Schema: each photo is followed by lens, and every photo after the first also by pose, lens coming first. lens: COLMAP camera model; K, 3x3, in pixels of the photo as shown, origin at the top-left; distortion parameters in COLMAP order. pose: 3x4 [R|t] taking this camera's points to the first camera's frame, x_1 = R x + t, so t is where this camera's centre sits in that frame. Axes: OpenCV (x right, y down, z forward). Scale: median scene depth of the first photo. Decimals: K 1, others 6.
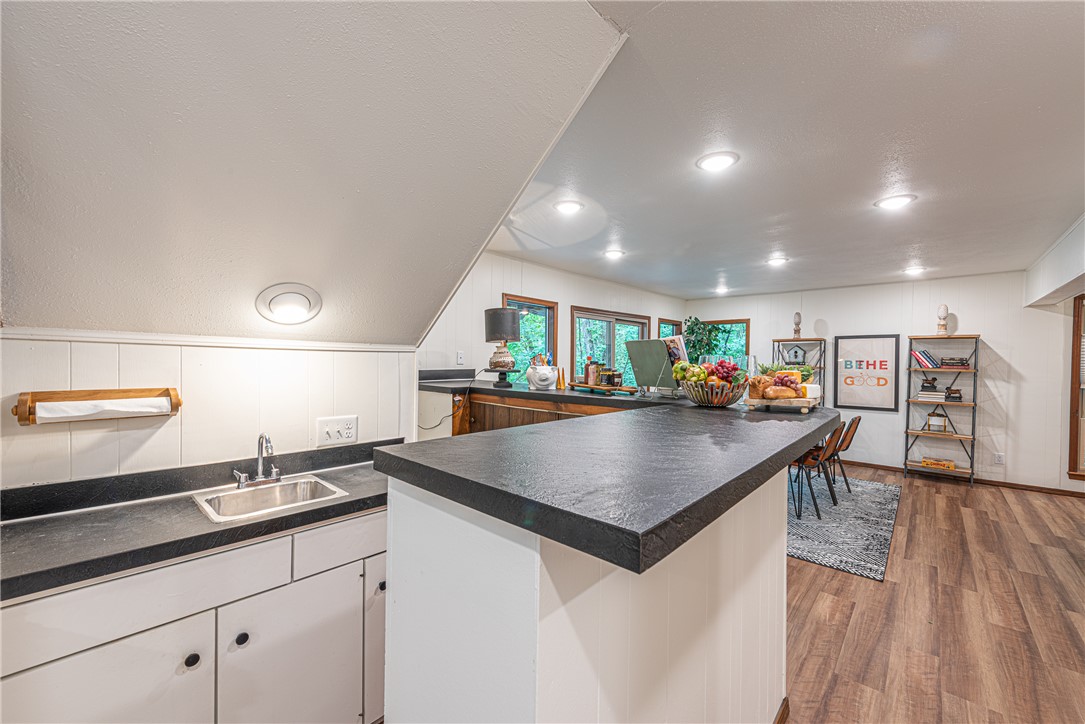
lens RADIAL K [[426.0, 0, 545.5], [0, 426.0, 365.7], [0, 0, 1]] dist [0.003190, -0.000738]
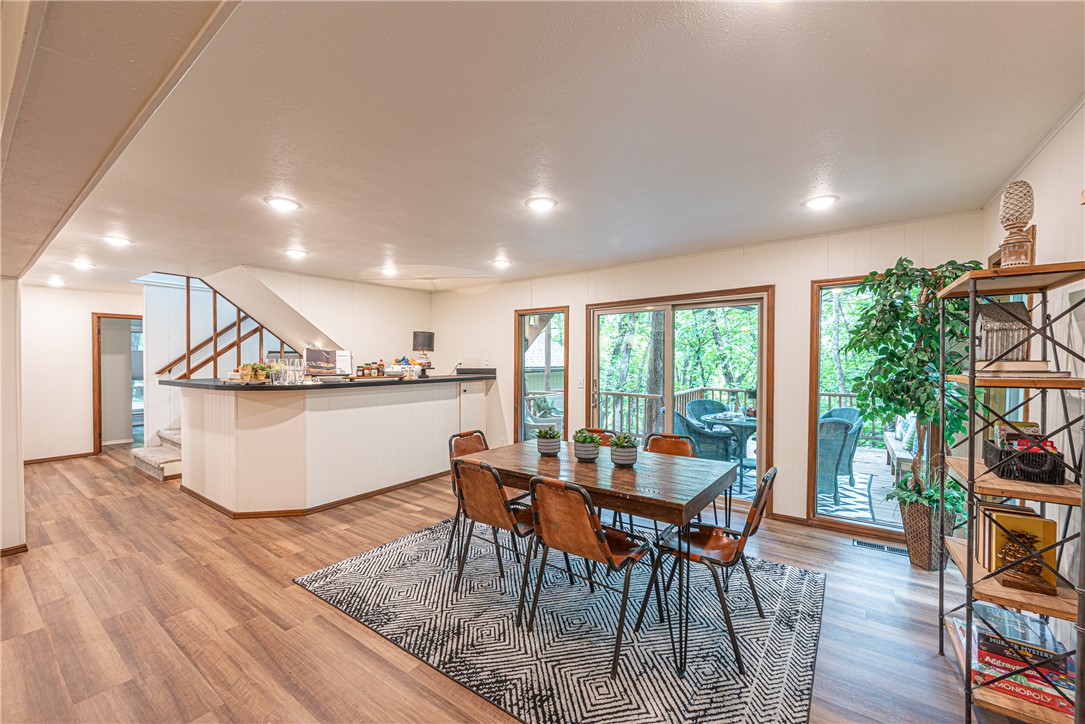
lens RADIAL K [[426.0, 0, 543.9], [0, 426.0, 363.6], [0, 0, 1]] dist [0.003190, -0.000738]
pose [[0.112849, -0.005595, -0.993596, 1.818918], [-0.013384, 0.999885, -0.007150, -0.000009], [0.993522, 0.014105, 0.112761, 1.441094]]
